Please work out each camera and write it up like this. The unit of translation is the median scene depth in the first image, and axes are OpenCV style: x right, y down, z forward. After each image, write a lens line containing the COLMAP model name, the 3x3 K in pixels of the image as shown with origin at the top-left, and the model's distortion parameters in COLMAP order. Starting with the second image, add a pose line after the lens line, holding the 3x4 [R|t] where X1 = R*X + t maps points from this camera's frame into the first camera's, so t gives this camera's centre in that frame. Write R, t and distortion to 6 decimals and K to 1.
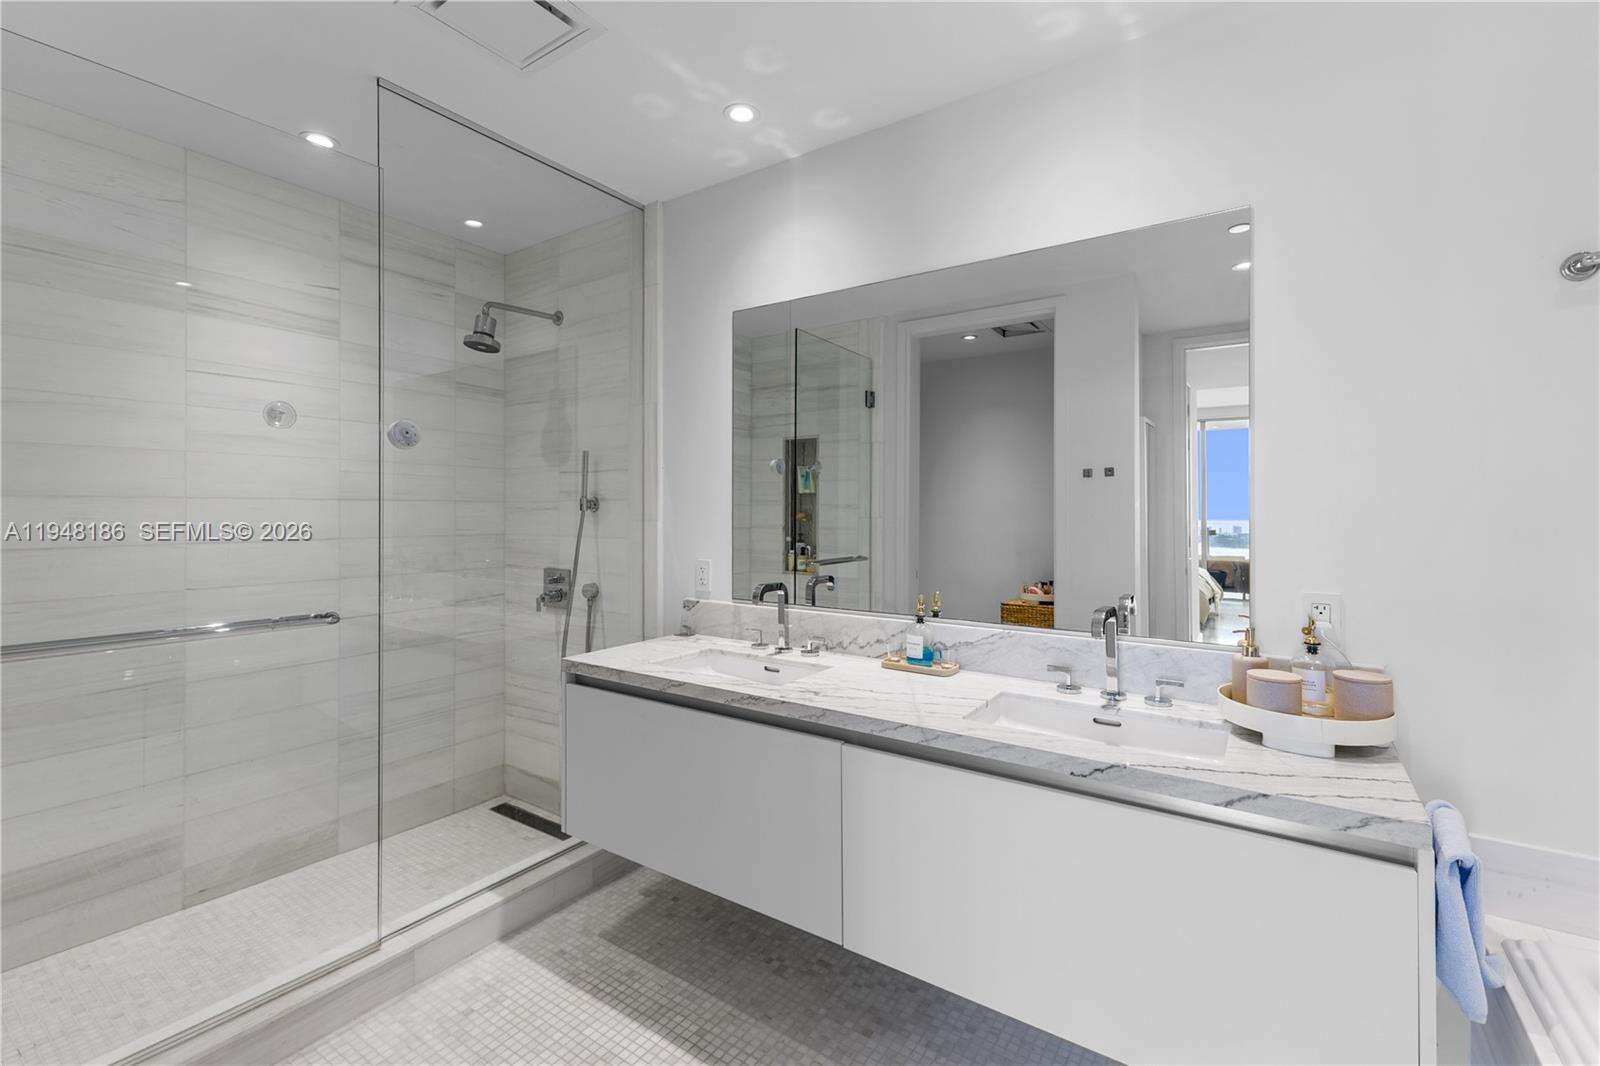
lens RADIAL K [[694.9, 0, 803.1], [0, 694.9, 523.3], [0, 0, 1]] dist [0.012579, -0.001238]
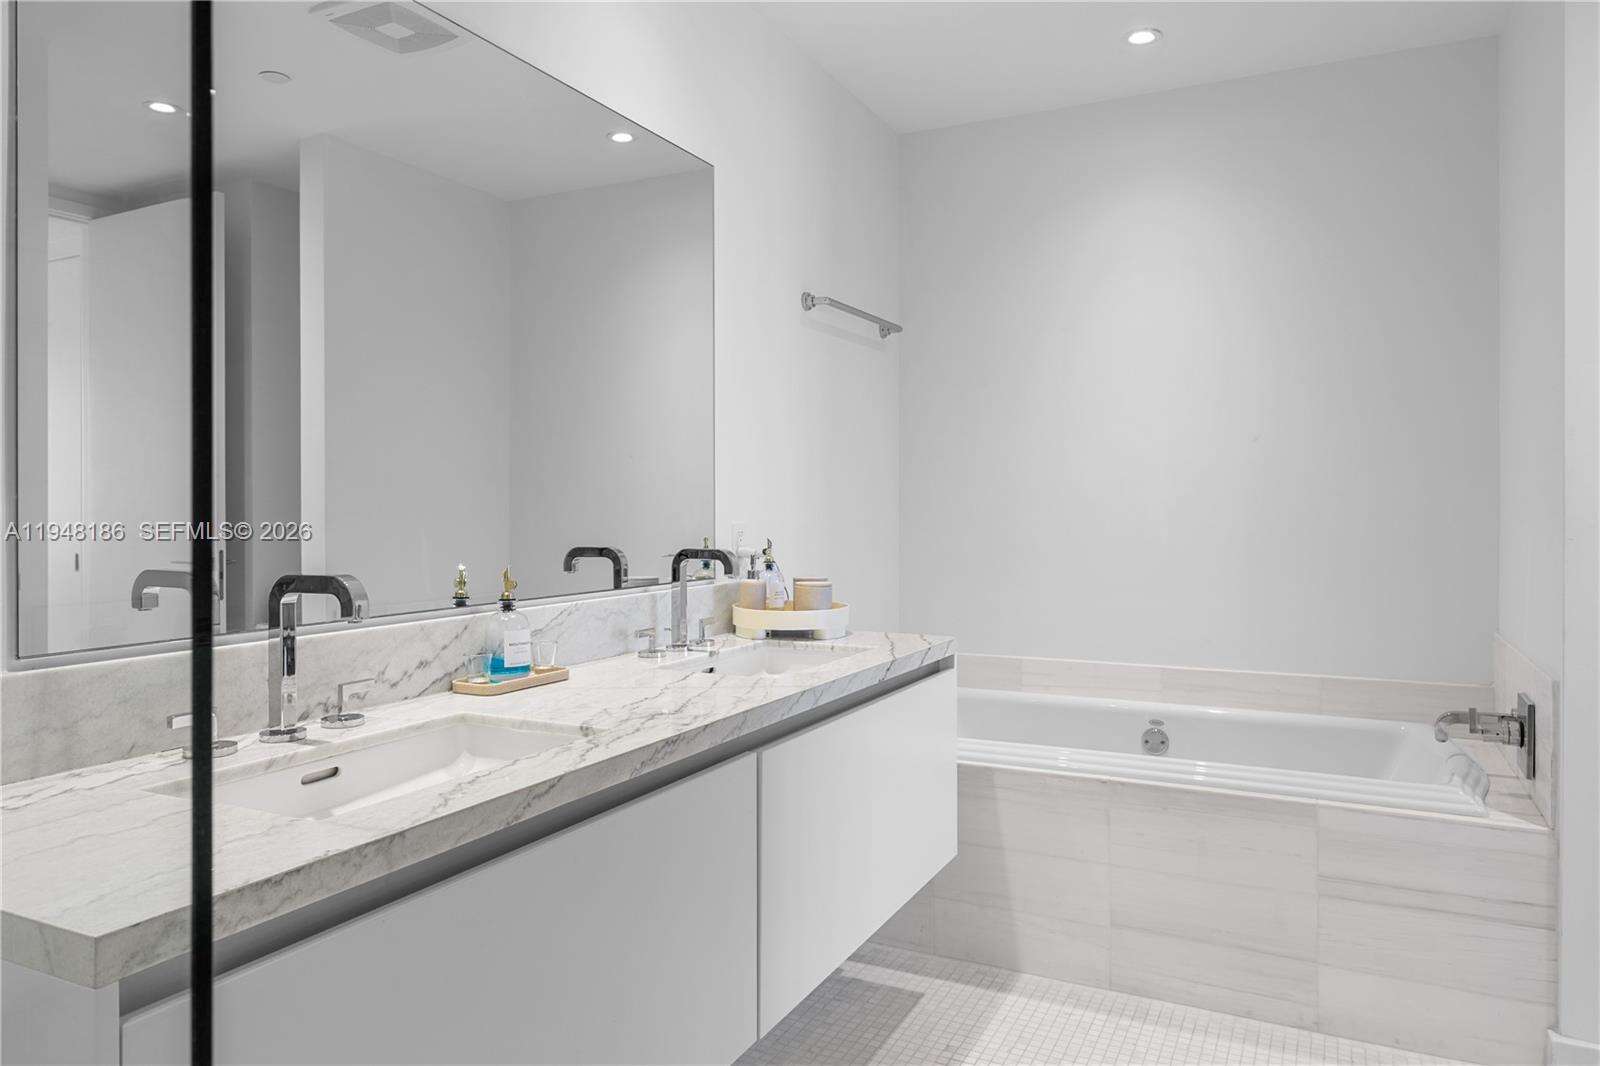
lens RADIAL K [[1043.8, 0, 801.7], [0, 1043.8, 532.0], [0, 0, 1]] dist [0.007066, 0.002519]
pose [[-0.125051, -0.022573, 0.991893, -0.784249], [0.020423, 0.999471, 0.025320, 0.055874], [-0.991940, 0.023424, -0.124524, 0.861965]]
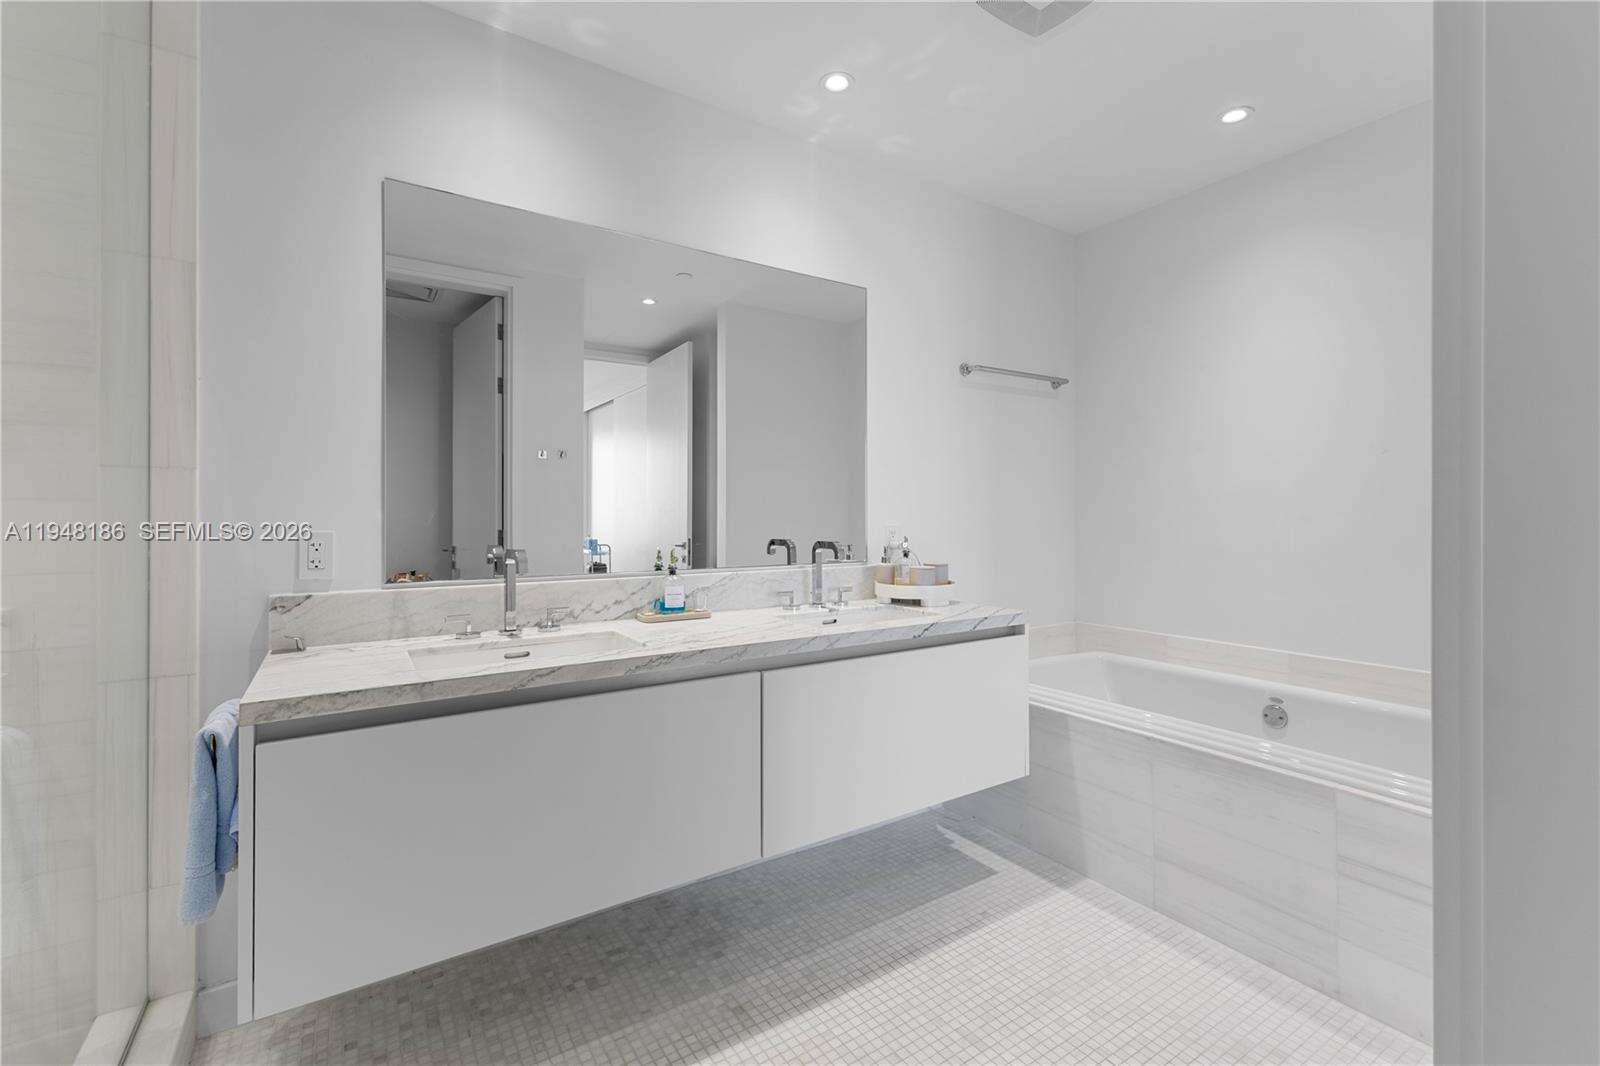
lens RADIAL K [[689.7, 0, 803.3], [0, 689.7, 528.0], [0, 0, 1]] dist [0.010956, 0.000115]
pose [[0.386538, -0.017946, 0.922099, -0.723222], [0.018013, 0.999767, 0.011906, 0.063866], [-0.922098, 0.012007, 0.386771, 0.414892]]
